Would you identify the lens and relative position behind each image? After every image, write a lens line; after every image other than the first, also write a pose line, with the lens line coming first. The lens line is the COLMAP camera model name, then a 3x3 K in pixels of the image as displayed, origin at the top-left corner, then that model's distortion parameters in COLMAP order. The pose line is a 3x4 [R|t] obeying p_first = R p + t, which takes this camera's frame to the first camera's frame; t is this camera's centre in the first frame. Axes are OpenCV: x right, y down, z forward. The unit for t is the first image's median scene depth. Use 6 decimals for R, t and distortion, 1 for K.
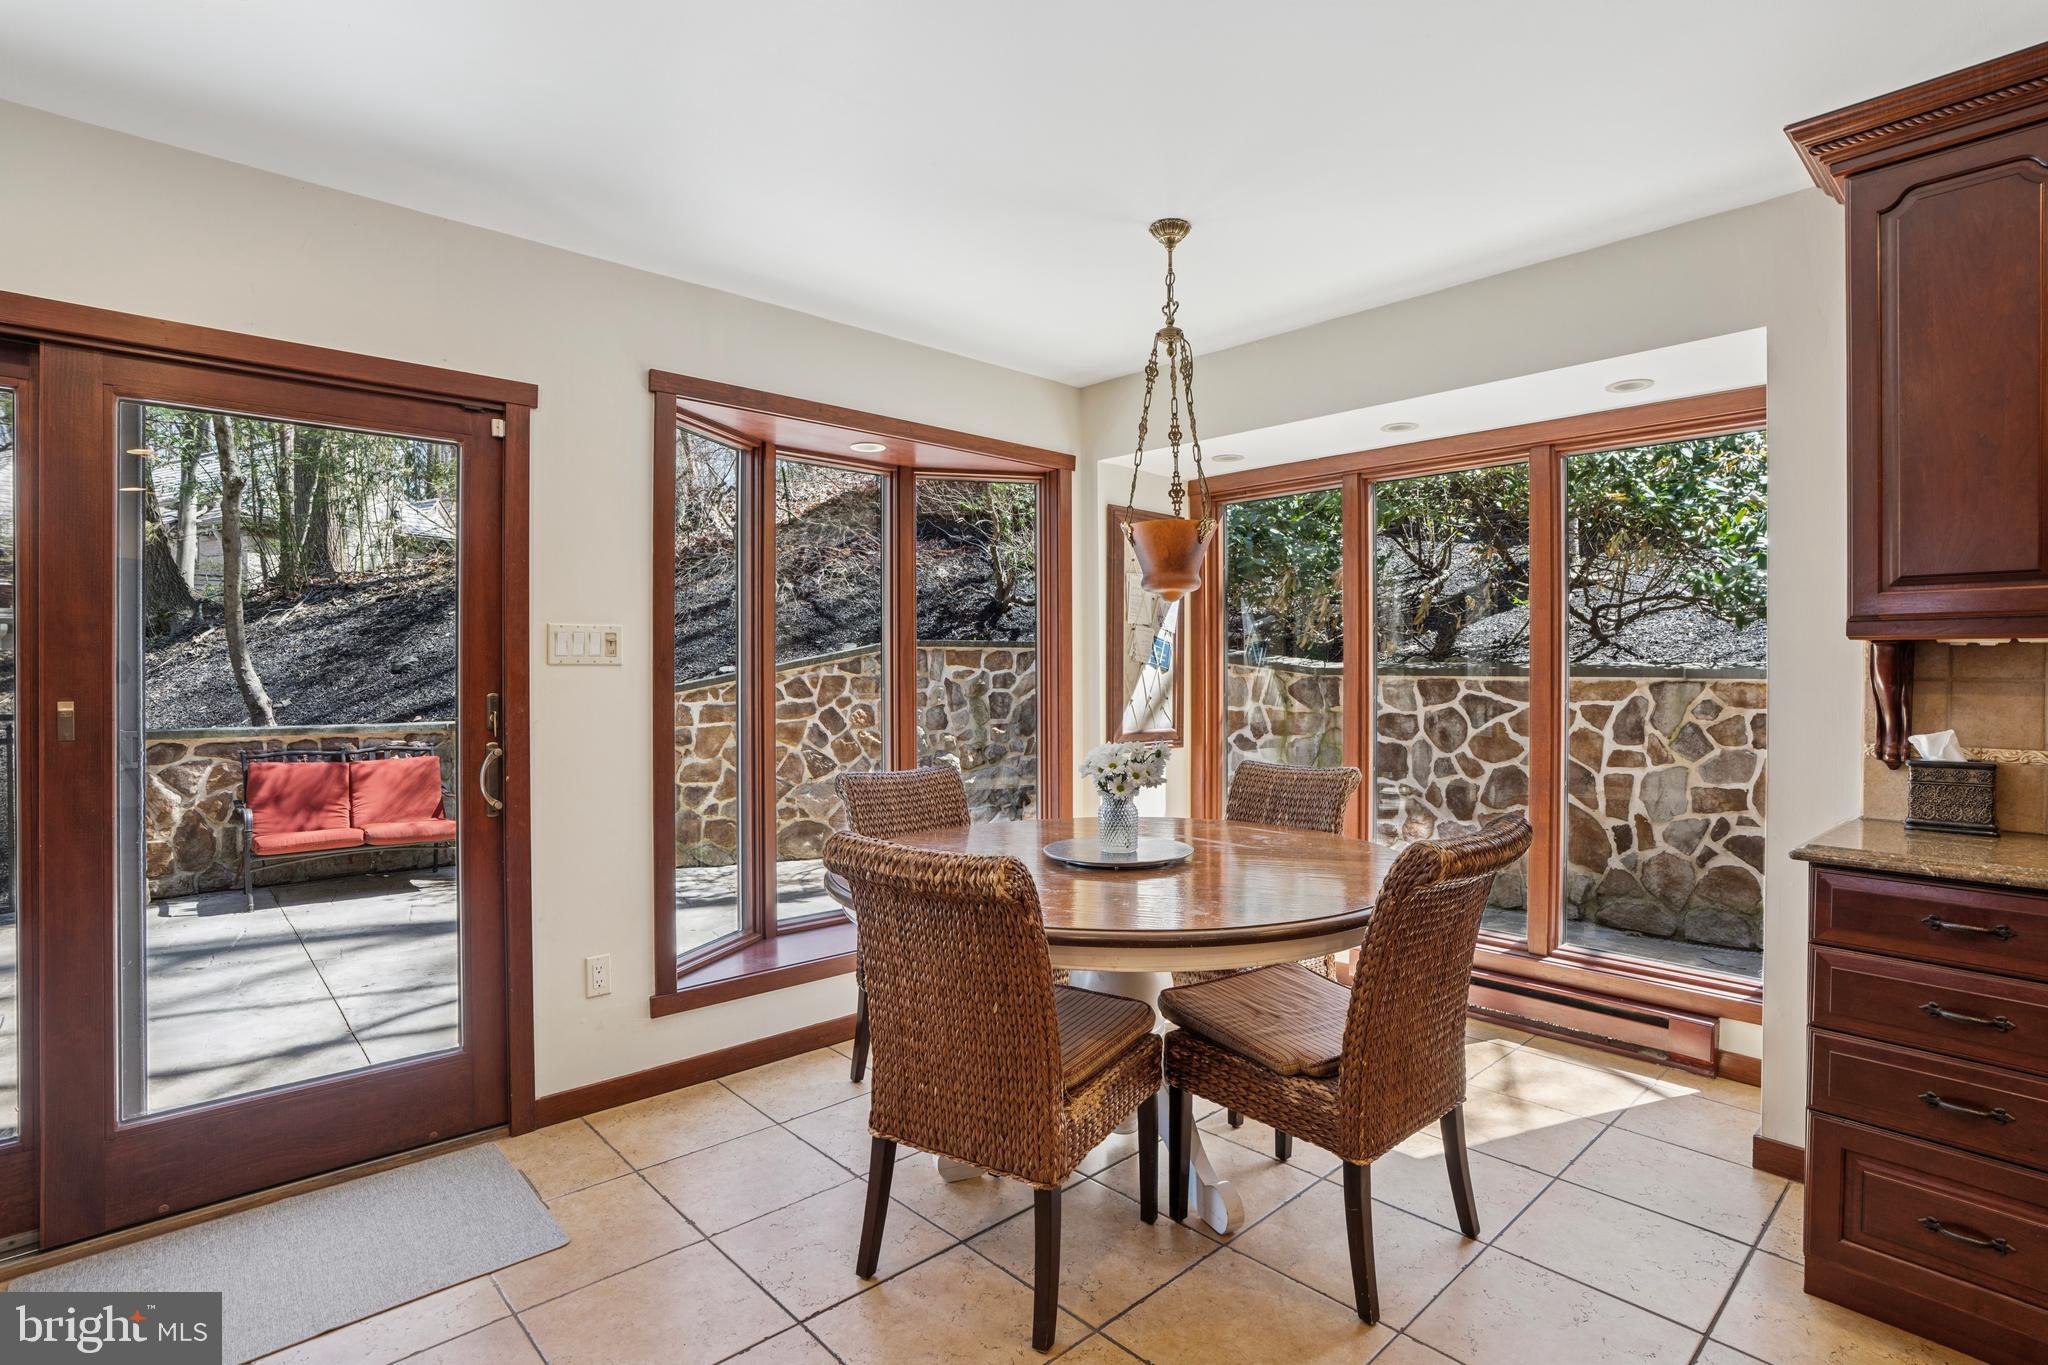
lens RADIAL K [[960.5, 0, 1024.0], [0, 960.5, 682.5], [0, 0, 1]] dist [-0.040349, 0.012964]
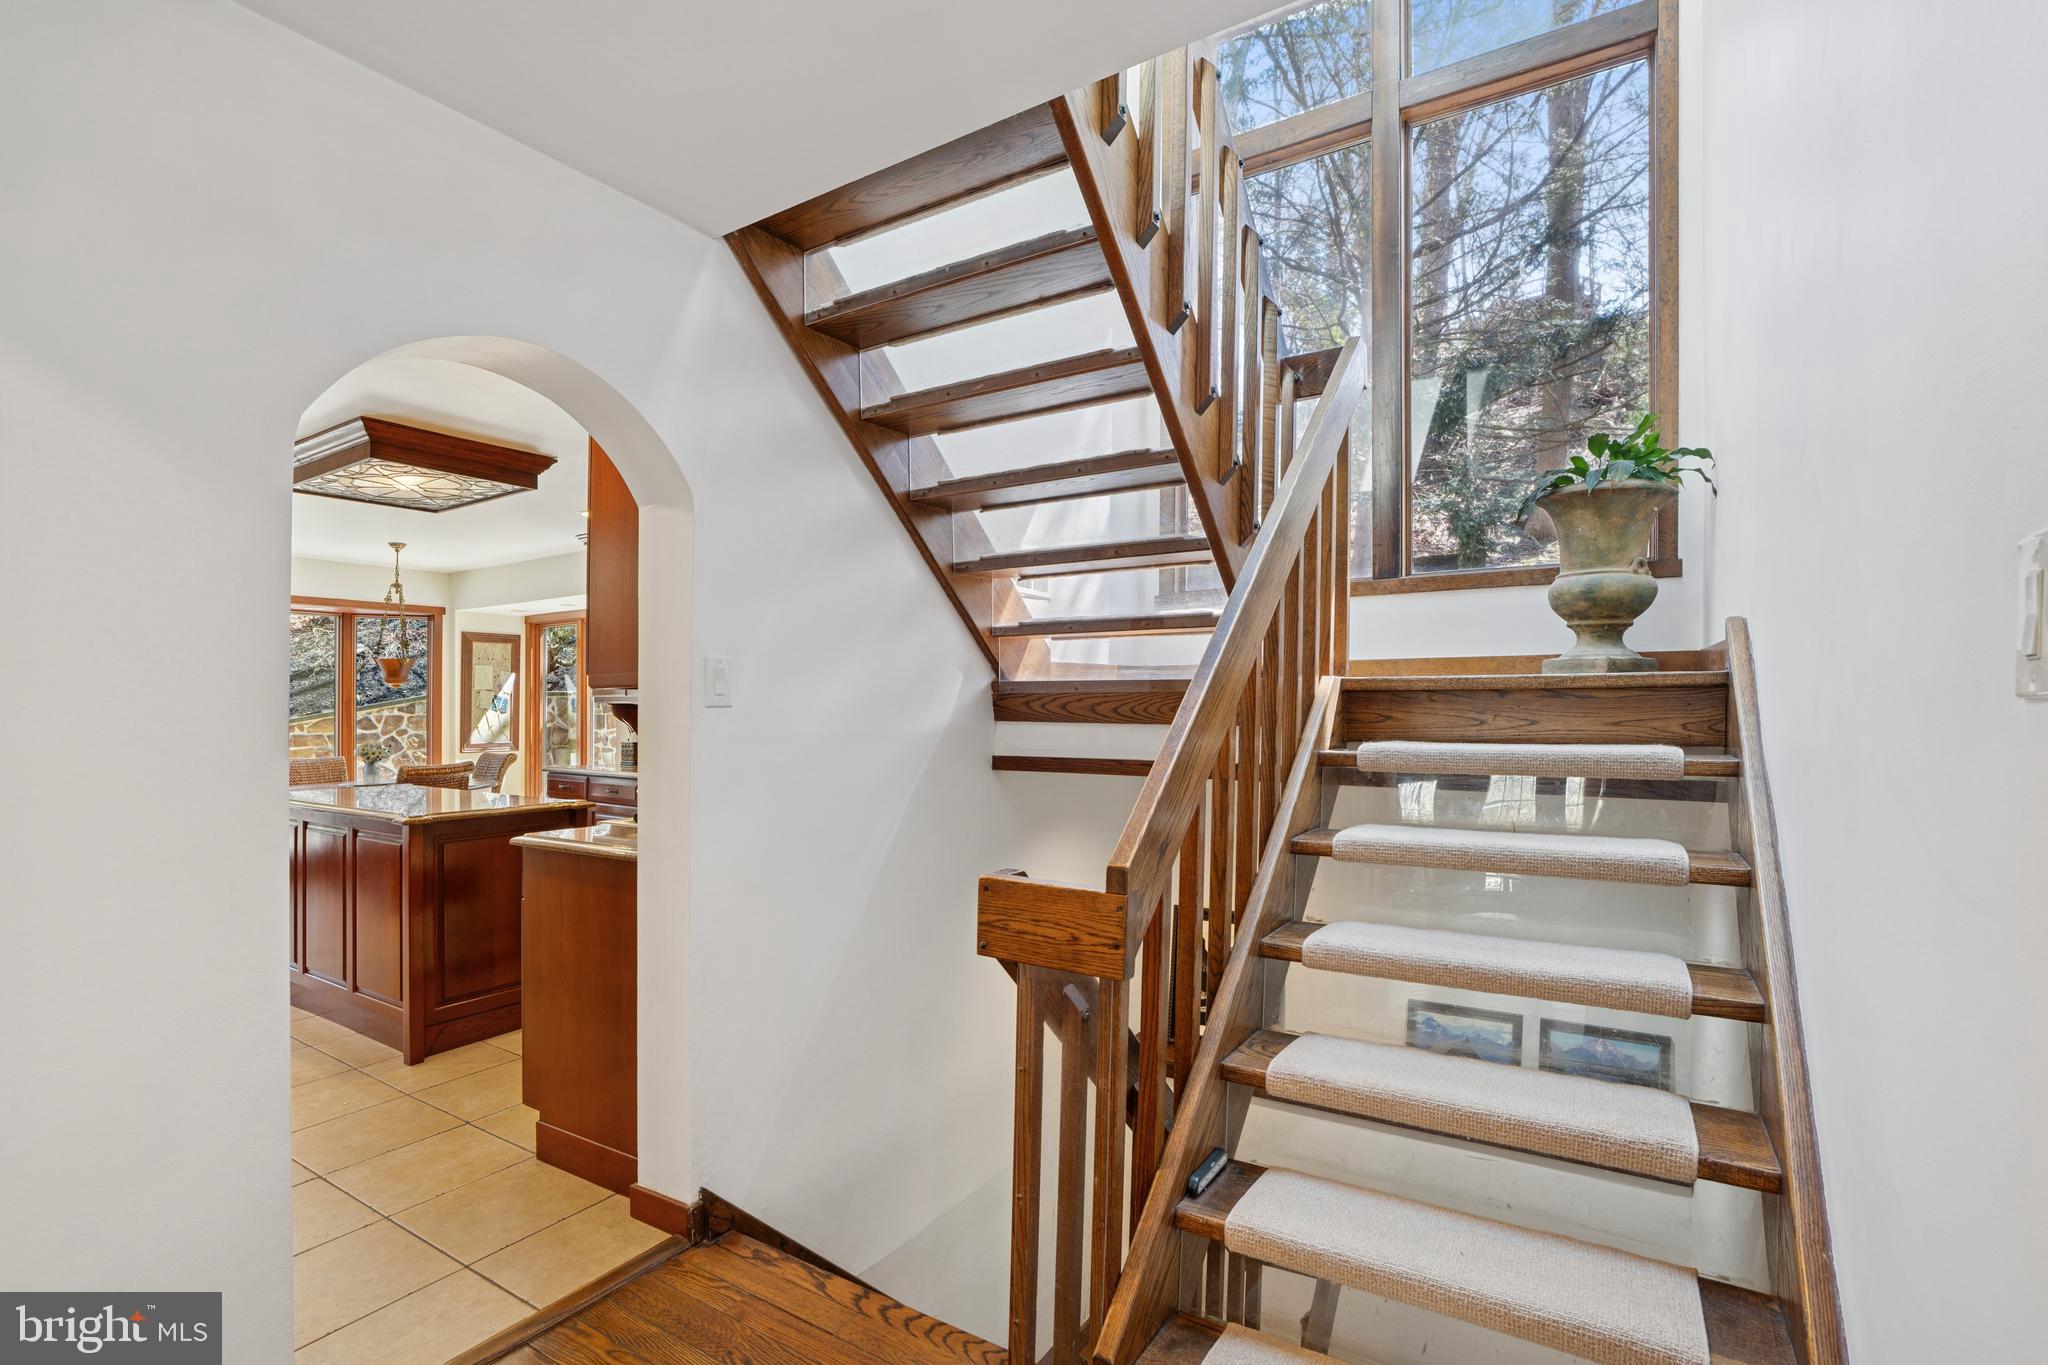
lens RADIAL K [[948.1, 0, 1024.0], [0, 948.1, 682.5], [0, 0, 1]] dist [-0.016959, 0.000184]
pose [[0.977892, 0.000782, 0.209107, 0.586199], [0.007149, 0.999283, -0.037168, 0.004380], [-0.208986, 0.037842, 0.977186, -0.846199]]
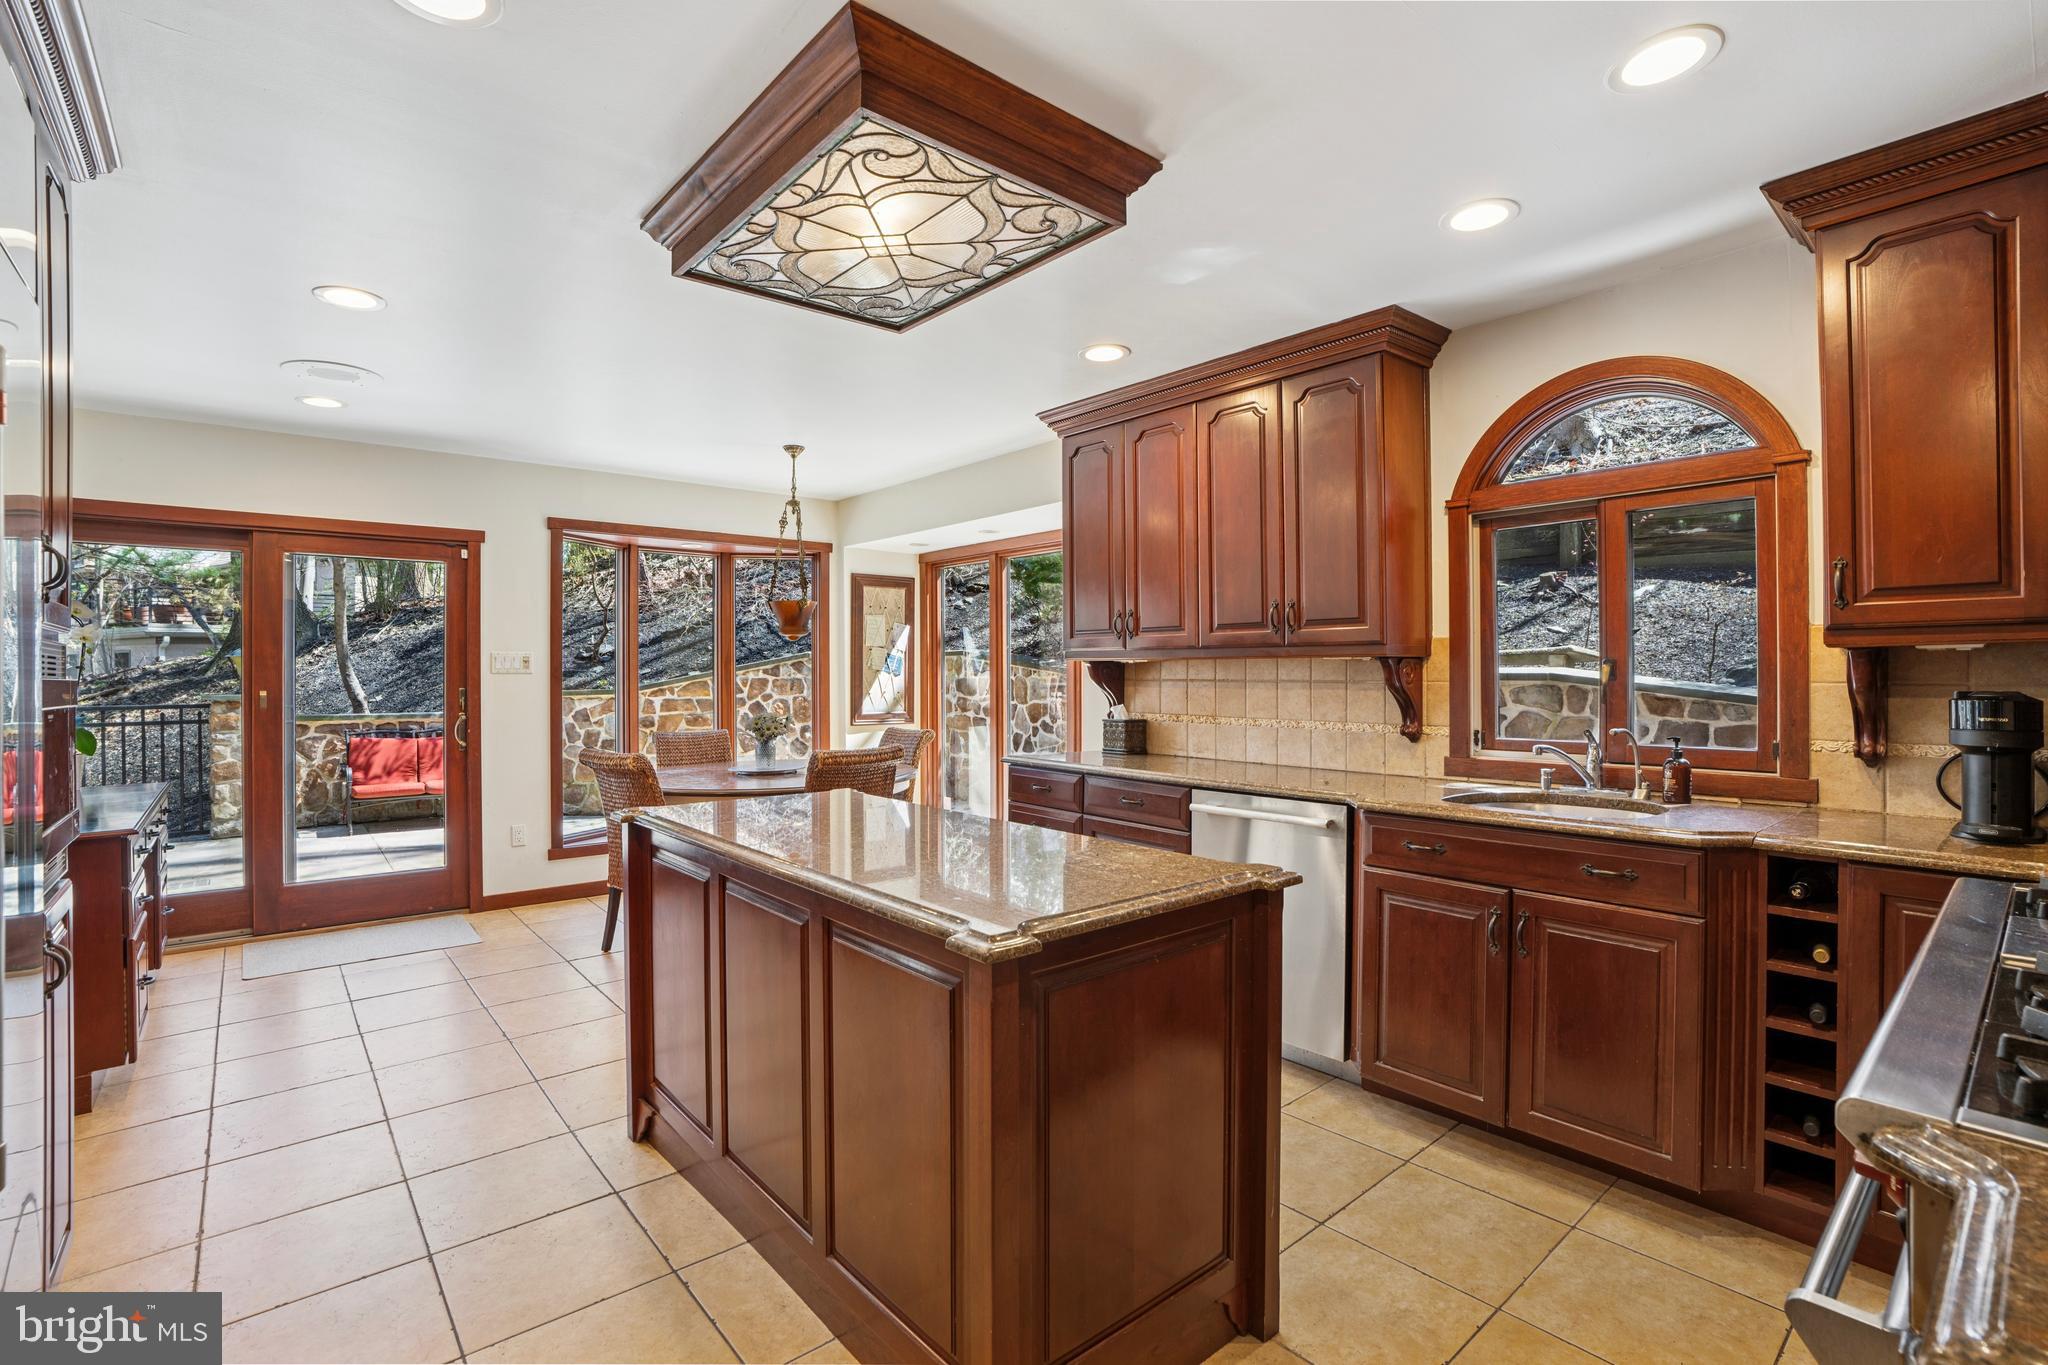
lens RADIAL K [[932.7, 0, 1024.0], [0, 932.7, 682.5], [0, 0, 1]] dist [-0.017052, 0.000163]
pose [[0.997761, -0.000598, -0.066879, 0.338433], [0.000508, 0.999999, -0.001359, 0.001478], [0.066880, 0.001322, 0.997760, -0.389469]]
